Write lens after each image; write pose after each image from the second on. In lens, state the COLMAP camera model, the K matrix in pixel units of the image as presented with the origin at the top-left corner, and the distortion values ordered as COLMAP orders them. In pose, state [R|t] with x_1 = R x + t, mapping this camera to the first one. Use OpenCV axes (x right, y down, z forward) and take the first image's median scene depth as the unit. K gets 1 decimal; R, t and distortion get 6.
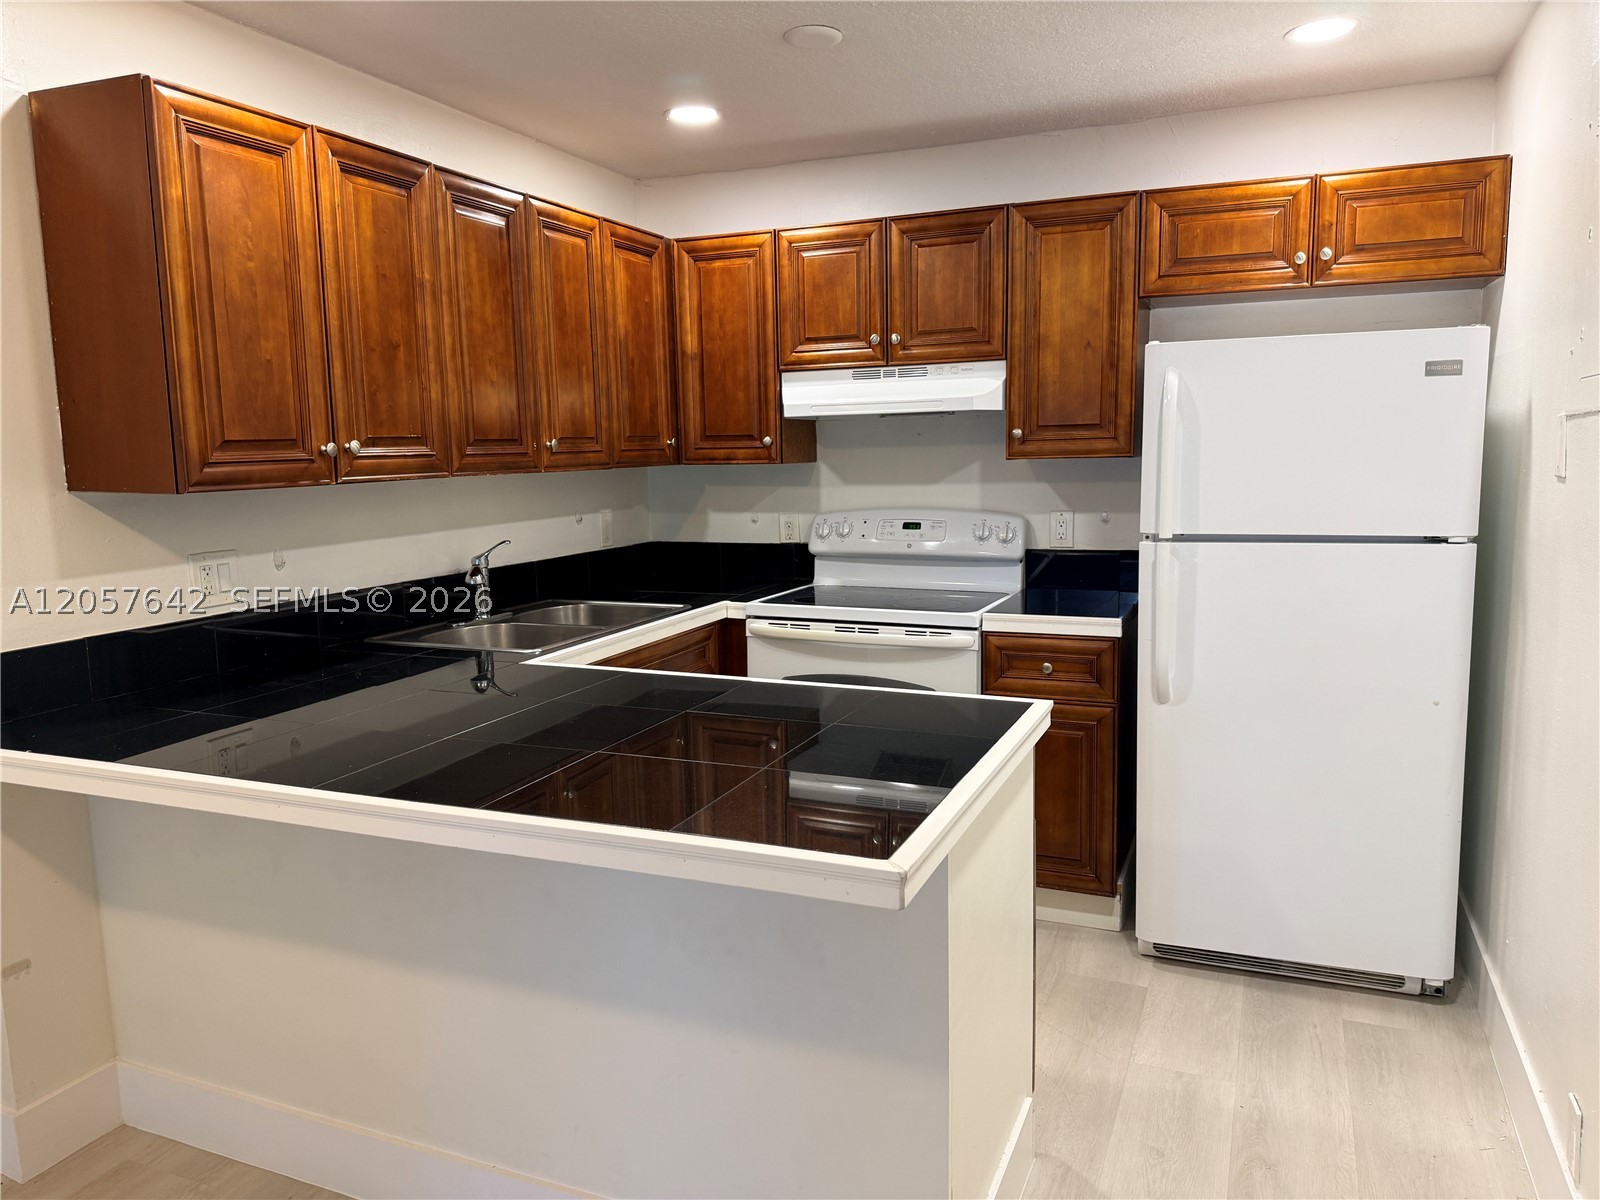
lens RADIAL K [[1120.6, 0, 812.1], [0, 1120.6, 604.4], [0, 0, 1]] dist [0.072834, -0.122724]
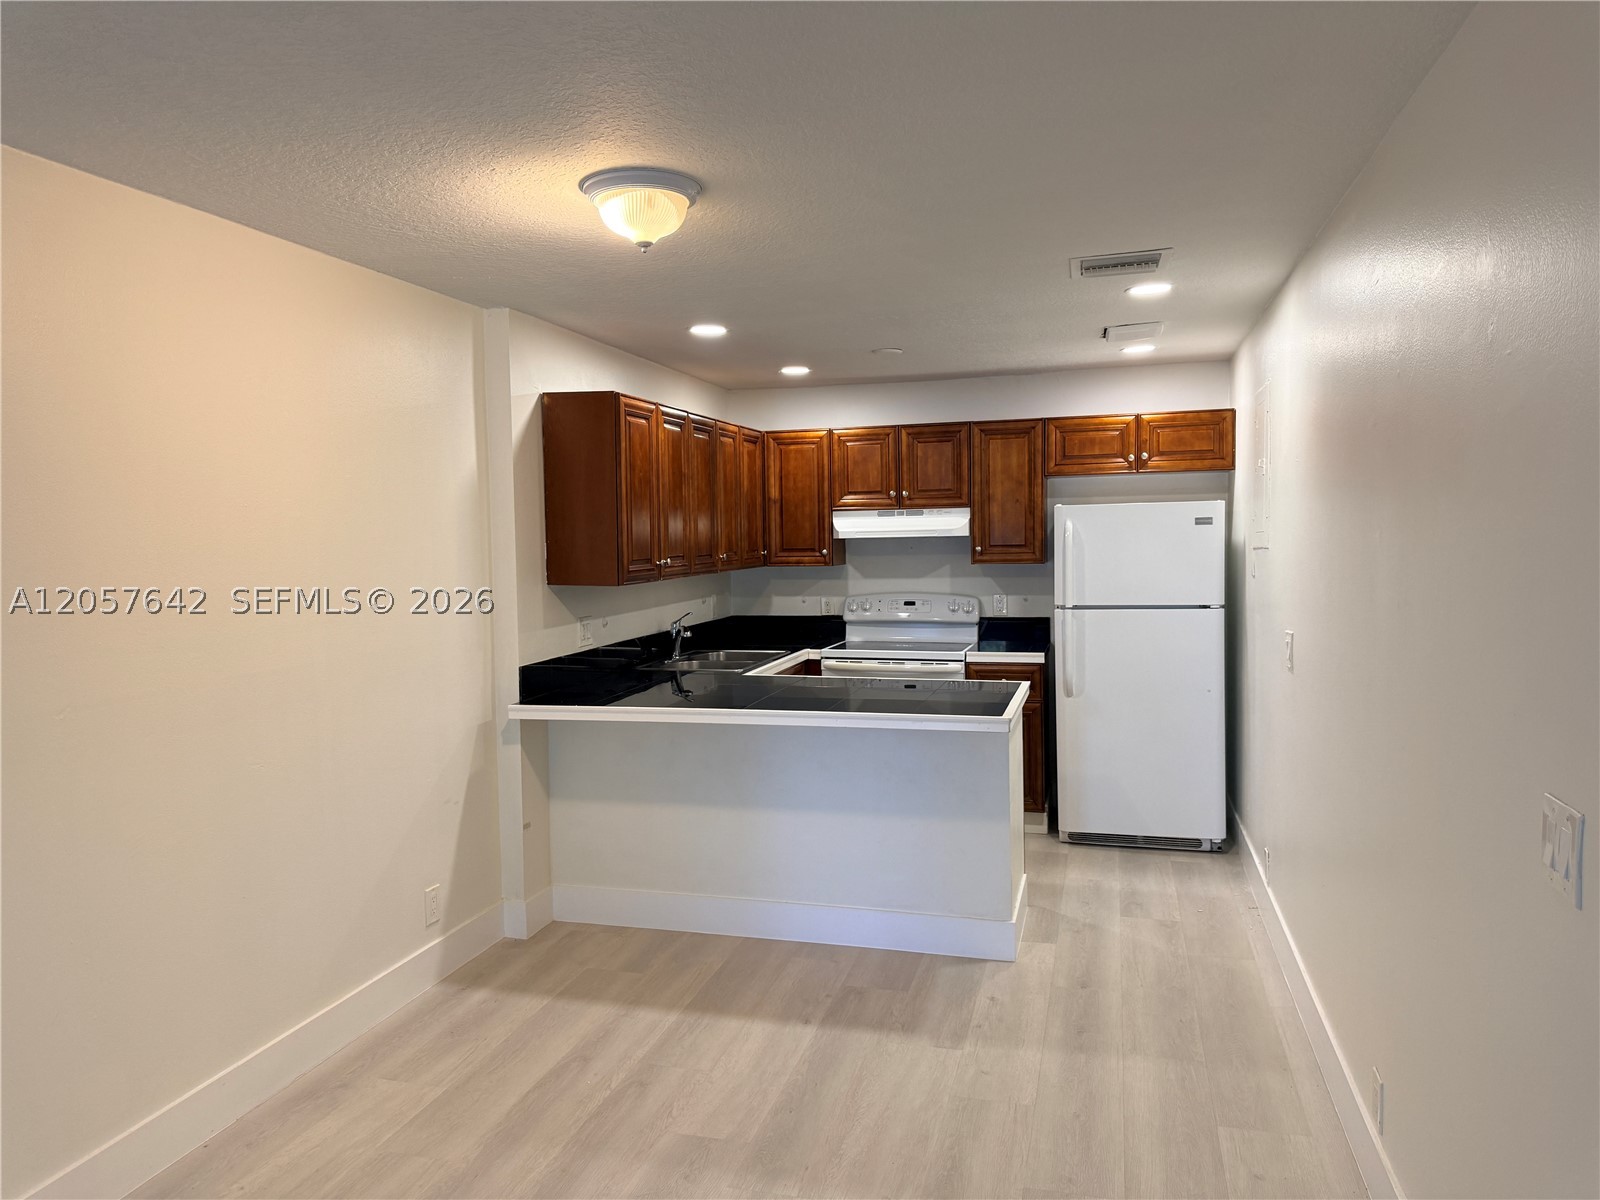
lens RADIAL K [[1117.7, 0, 800.1], [0, 1117.7, 592.2], [0, 0, 1]] dist [0.074093, -0.052946]
pose [[0.992613, -0.004633, 0.121238, -0.308797], [0.015578, 0.995867, -0.089480, 0.066029], [-0.120322, 0.090708, 0.988582, -0.689226]]
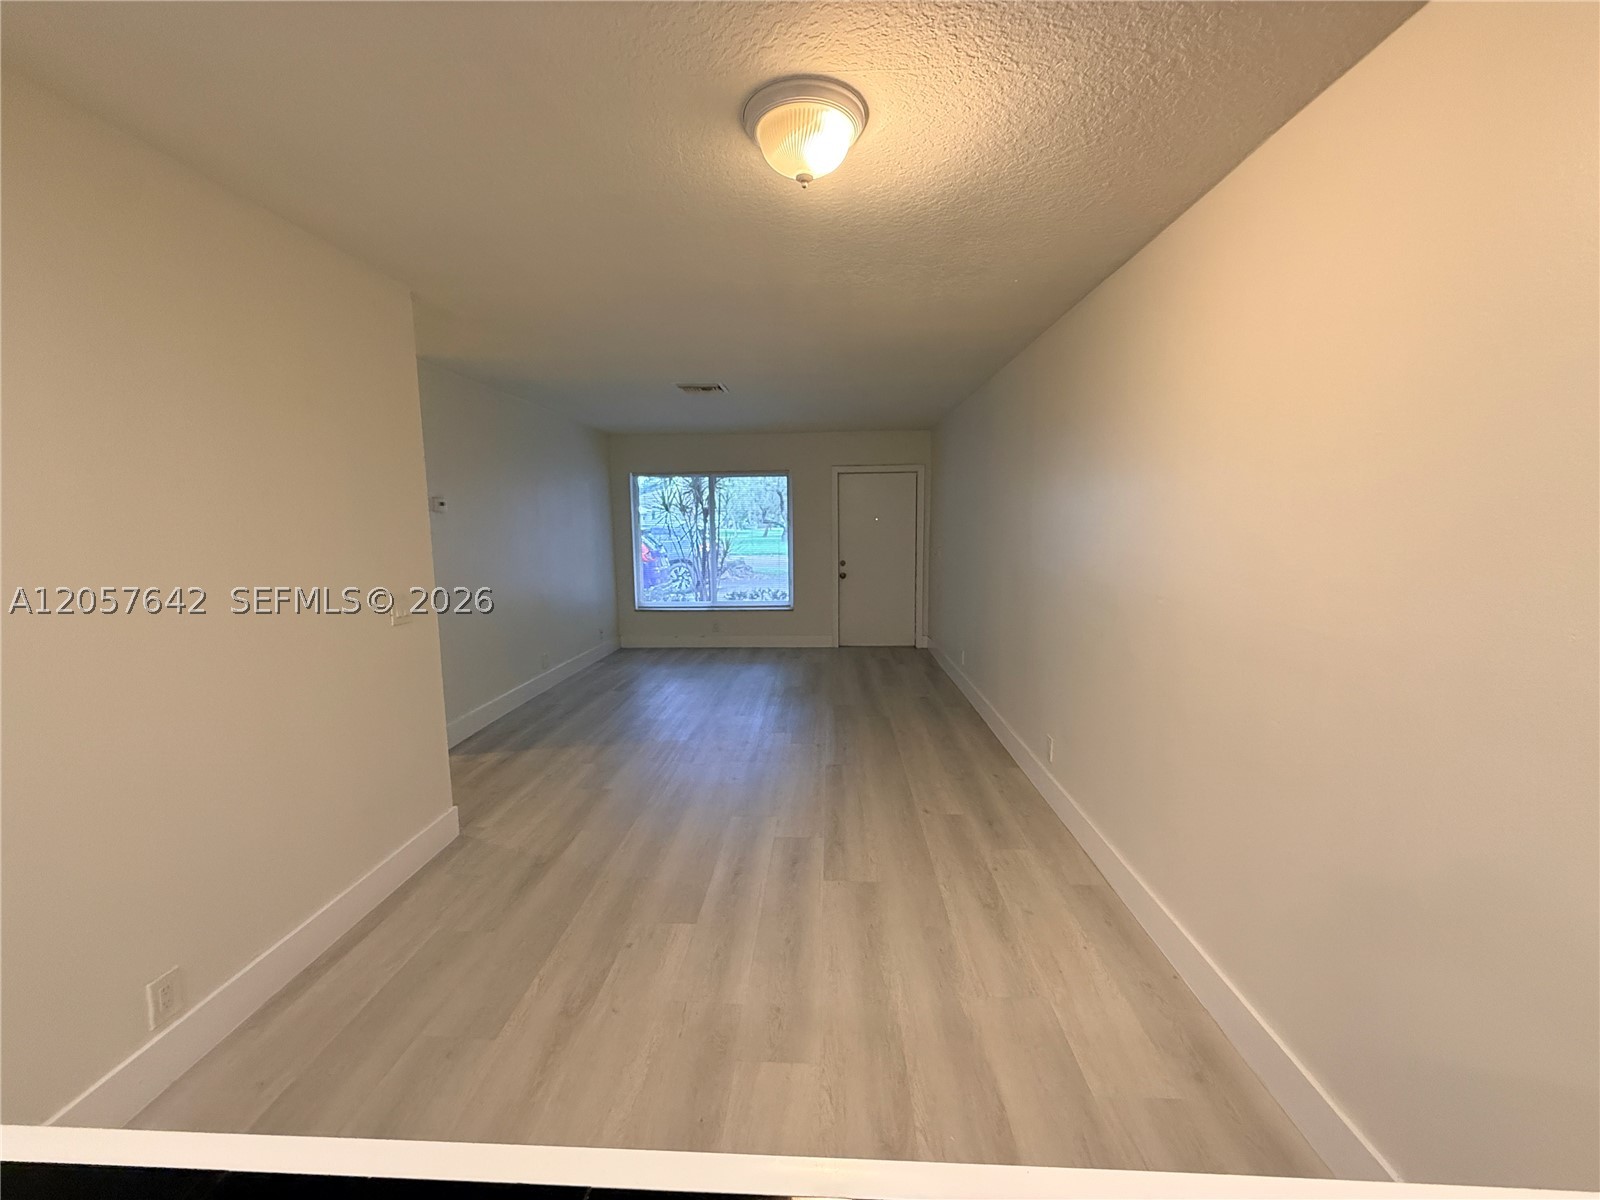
lens RADIAL K [[643.1, 0, 800.0], [0, 643.1, 600.0], [0, 0, 1]] dist [-0.000445, 0.000152]
pose [[-0.938961, 0.069414, -0.336947, -0.141886], [-0.022957, 0.964606, 0.262693, -0.094057], [0.343256, 0.254394, -0.904134, 0.611430]]
